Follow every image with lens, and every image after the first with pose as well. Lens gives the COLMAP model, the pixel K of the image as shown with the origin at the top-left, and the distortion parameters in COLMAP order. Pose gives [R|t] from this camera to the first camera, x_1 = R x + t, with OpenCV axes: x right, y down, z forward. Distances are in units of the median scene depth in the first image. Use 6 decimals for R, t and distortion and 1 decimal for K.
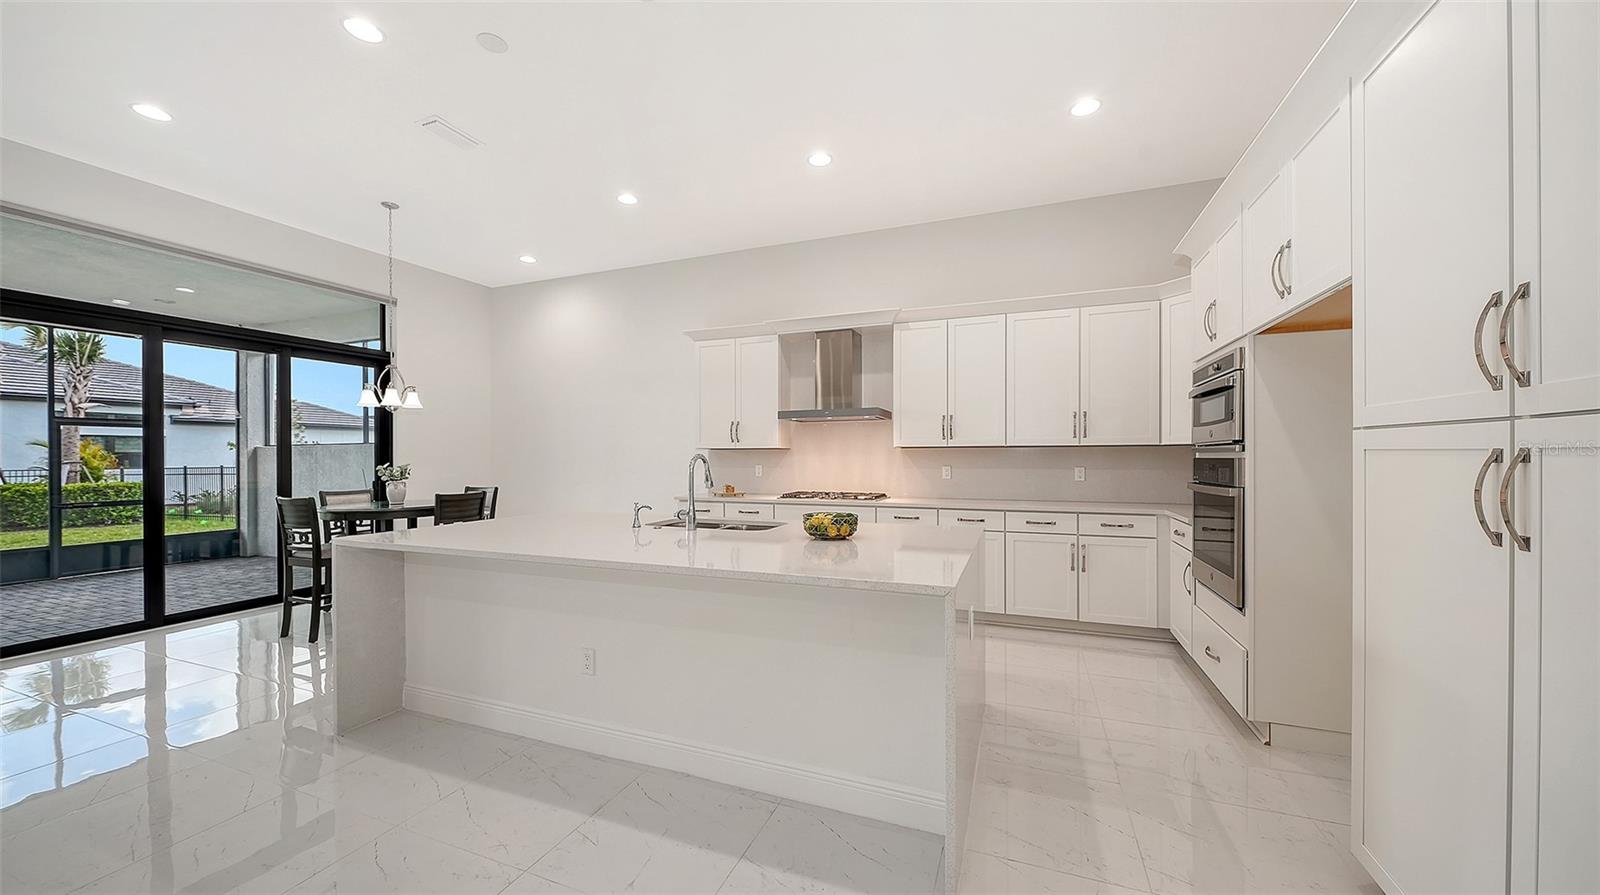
lens RADIAL K [[554.5, 0, 805.2], [0, 554.5, 454.1], [0, 0, 1]] dist [-0.004983, -0.000838]
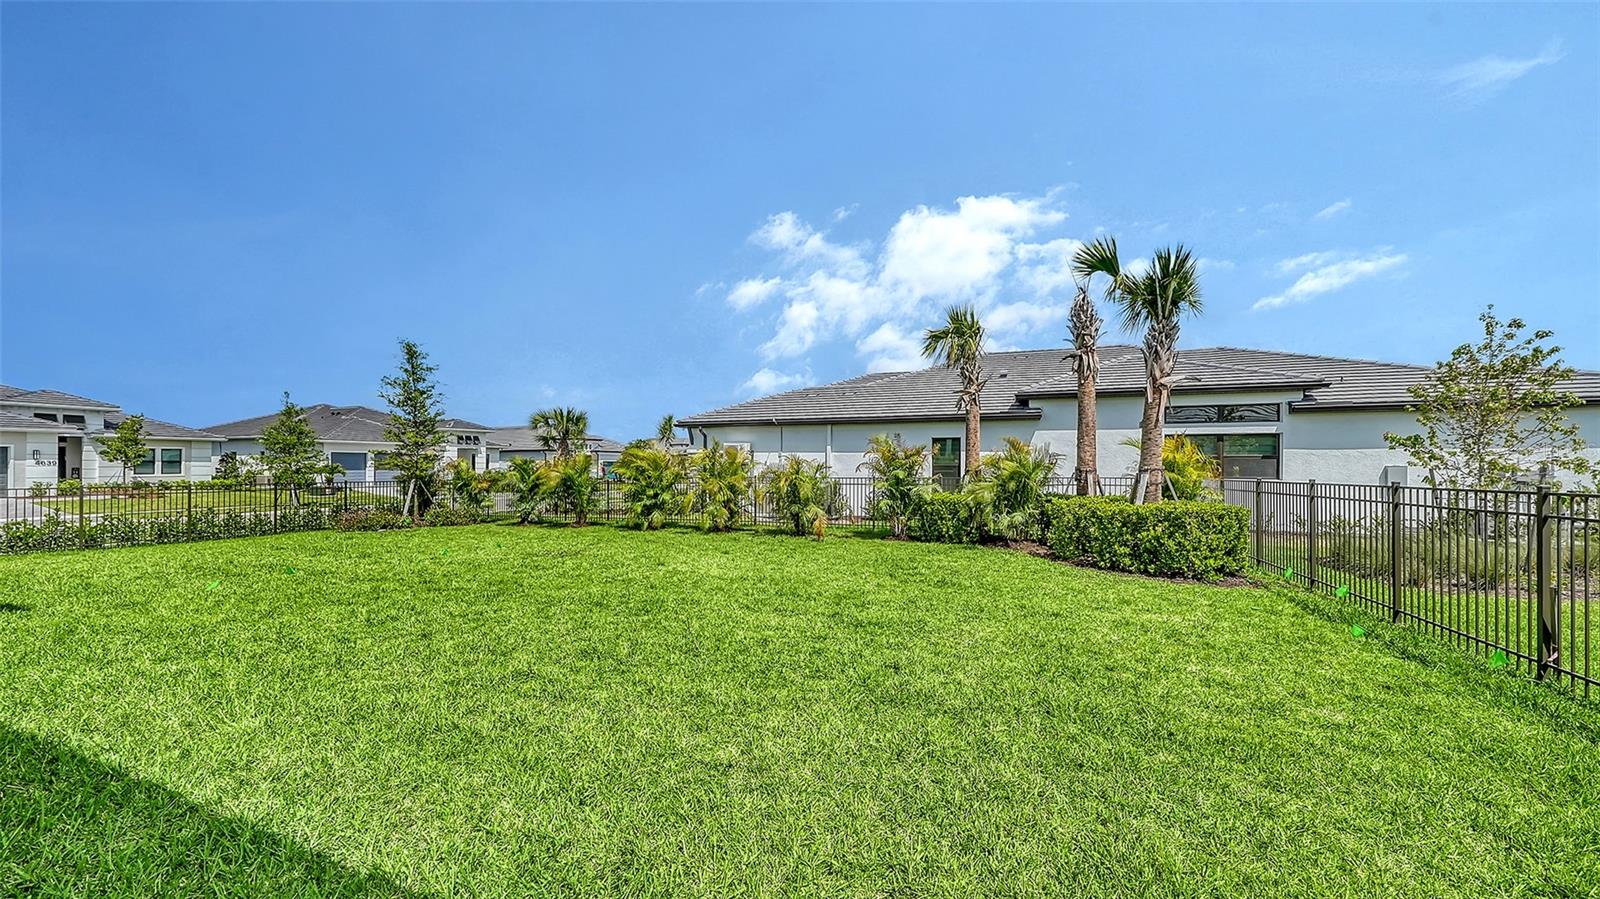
lens RADIAL K [[554.5, 0, 799.1], [0, 554.5, 466.2], [0, 0, 1]] dist [-0.004983, -0.000838]
pose [[-0.022654, 0.001701, -0.999742, -1.753822], [-0.007418, 0.999971, 0.001870, 0.035098], [0.999716, 0.007458, -0.022641, 1.555715]]
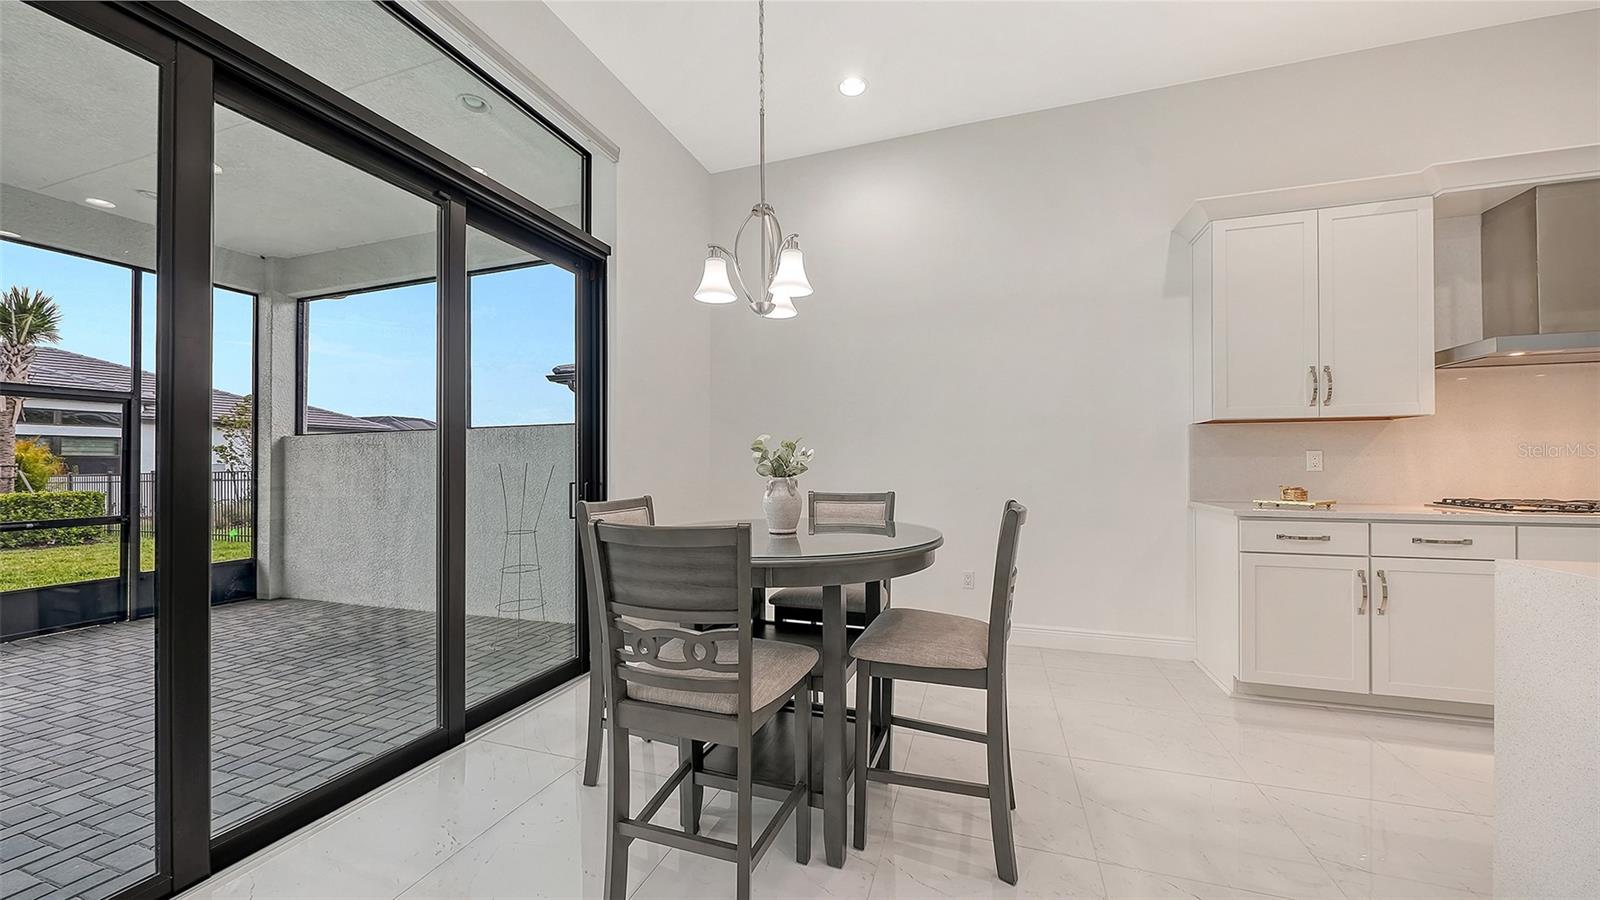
lens RADIAL K [[554.5, 0, 808.8], [0, 554.5, 456.8], [0, 0, 1]] dist [-0.004983, -0.000838]
pose [[0.999181, -0.000231, 0.040460, -0.572967], [0.000715, 0.999928, -0.011938, 0.030868], [-0.040454, 0.011957, 0.999110, 0.449318]]
